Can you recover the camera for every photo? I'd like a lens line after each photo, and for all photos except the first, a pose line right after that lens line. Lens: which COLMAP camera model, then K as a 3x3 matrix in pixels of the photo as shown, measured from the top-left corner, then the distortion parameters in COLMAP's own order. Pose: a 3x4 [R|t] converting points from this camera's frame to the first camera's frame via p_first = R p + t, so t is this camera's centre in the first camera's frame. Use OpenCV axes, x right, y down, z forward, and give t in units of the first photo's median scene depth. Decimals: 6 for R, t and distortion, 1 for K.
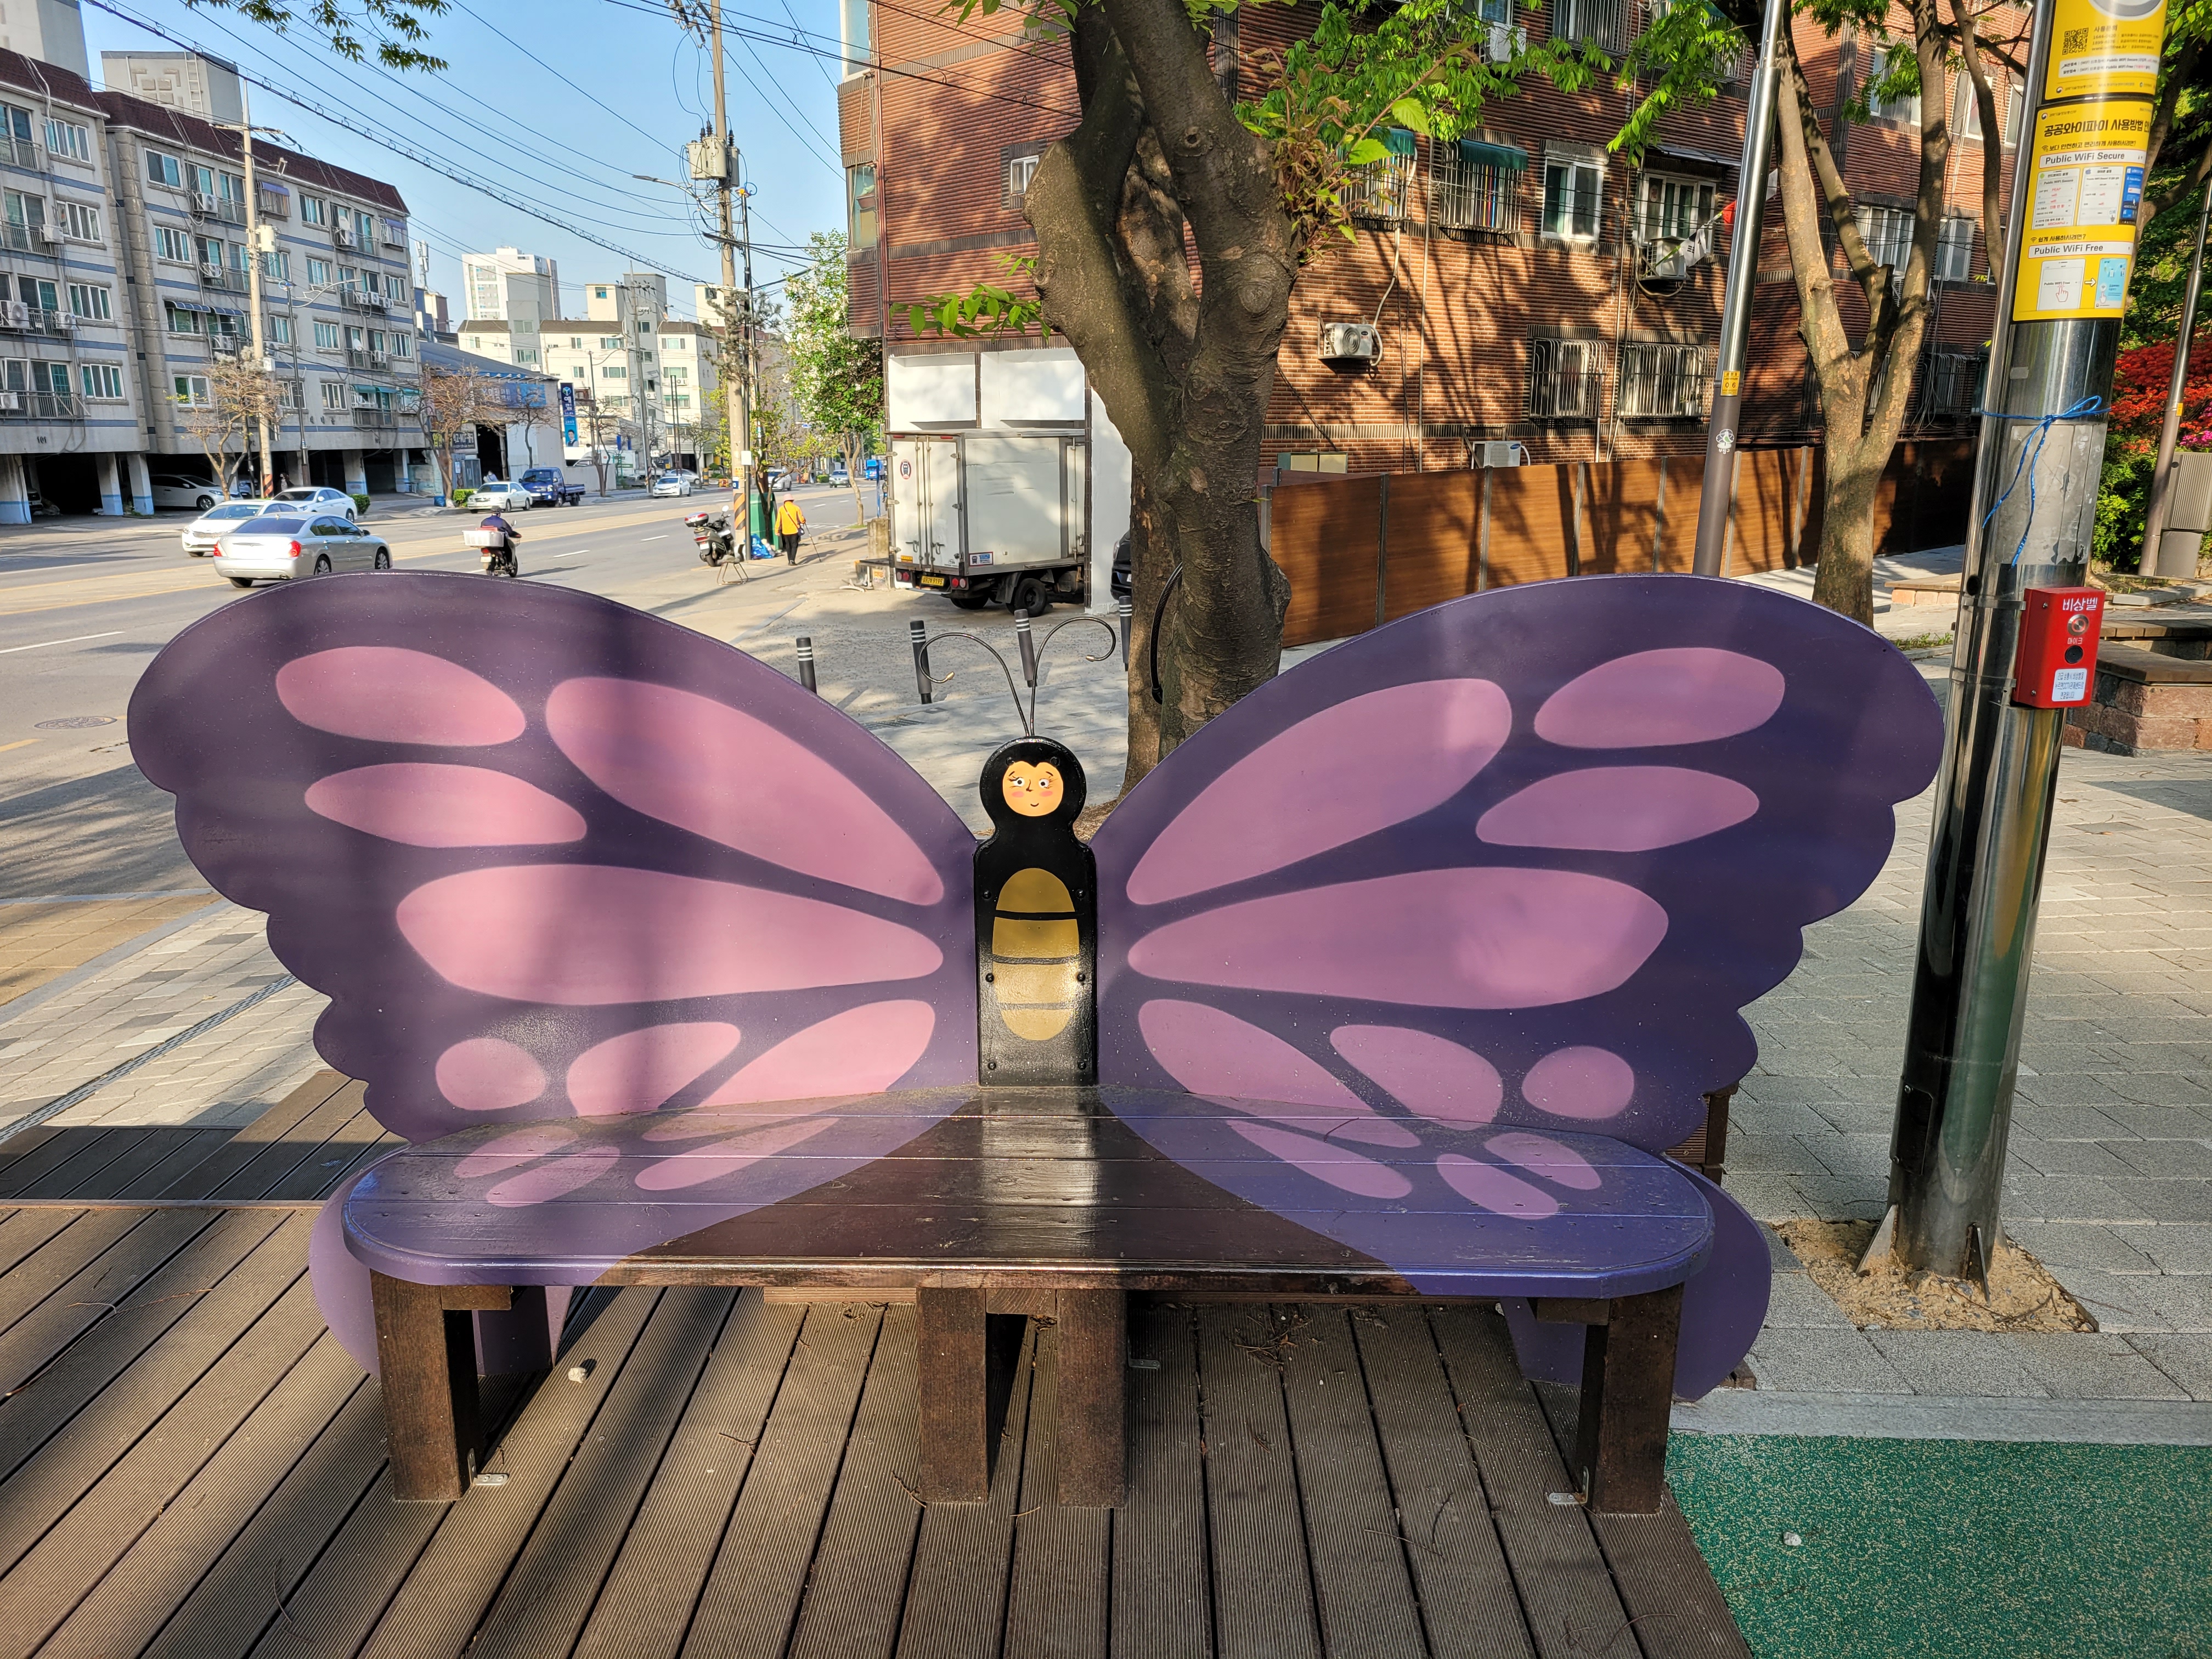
lens RADIAL K [[1712.8, 0, 1103.0], [0, 1712.8, 901.0], [0, 0, 1]] dist [0.034863, -0.013088]
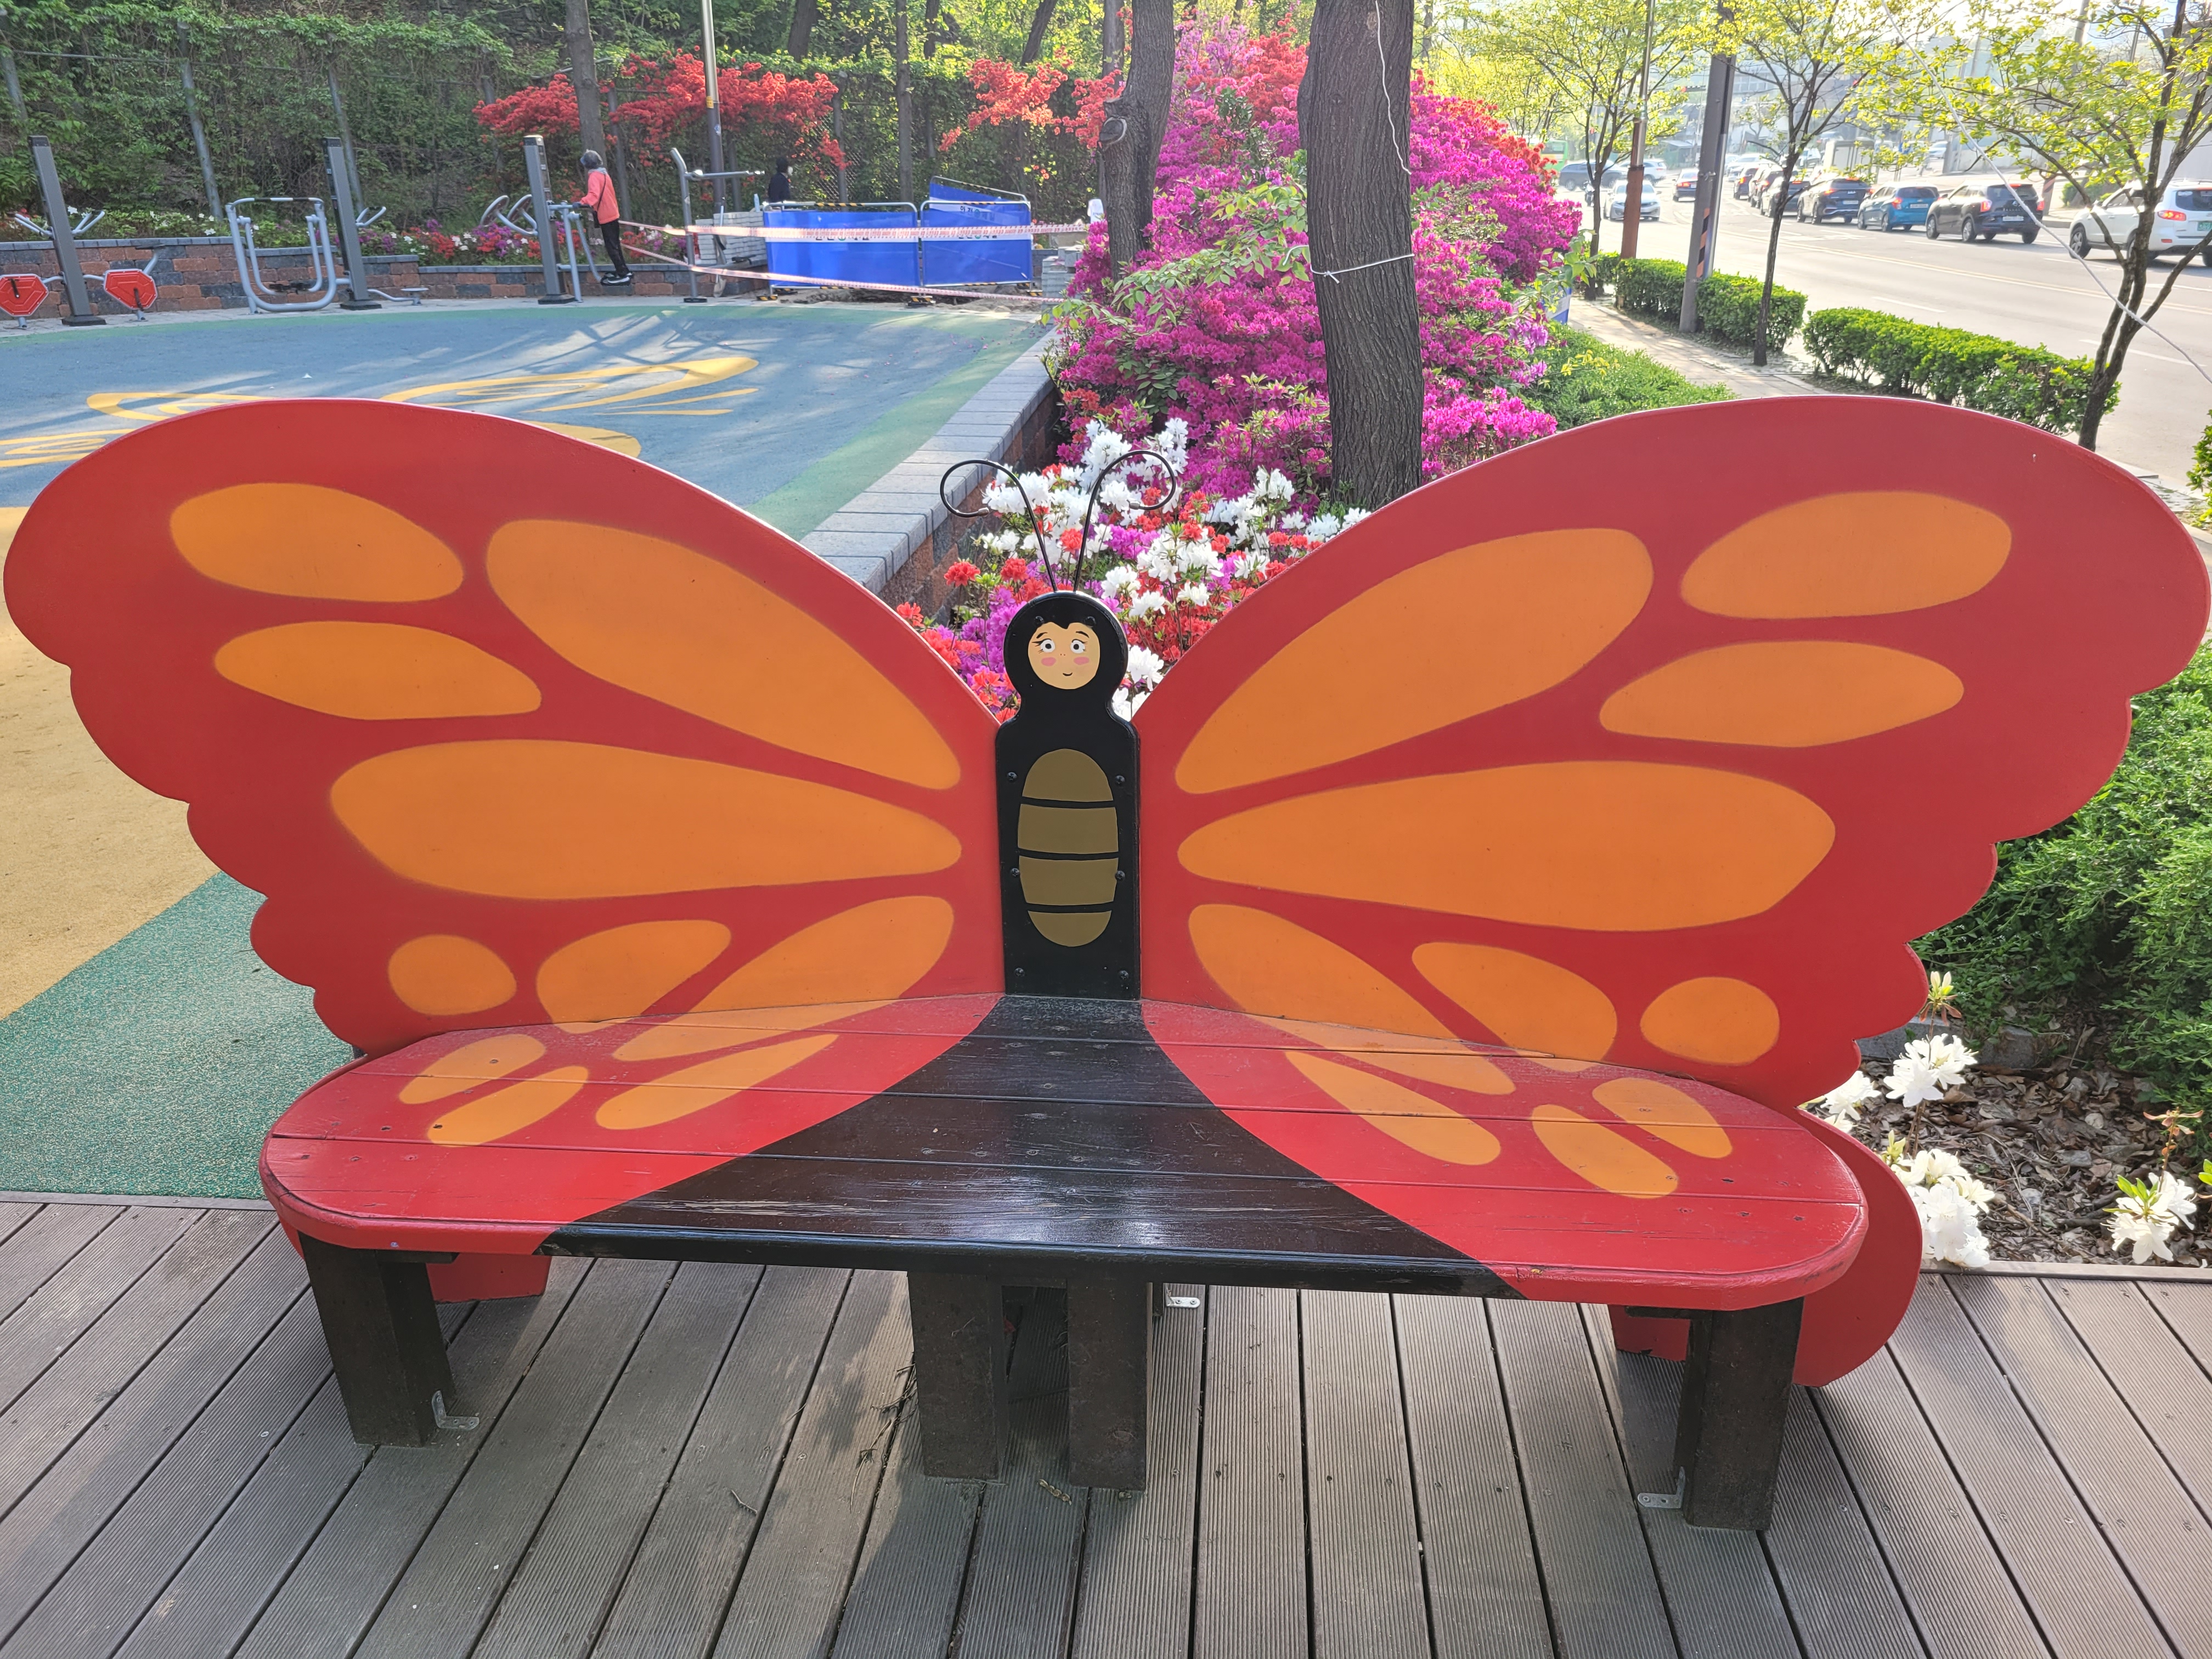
lens RADIAL K [[1712.8, 0, 1103.0], [0, 1712.8, 901.0], [0, 0, 1]] dist [0.034863, -0.013088]
pose [[0.997896, 0.014843, -0.063110, 0.035147], [-0.008508, 0.995003, 0.099484, -0.030954], [0.064272, -0.098737, 0.993036, 0.158078]]
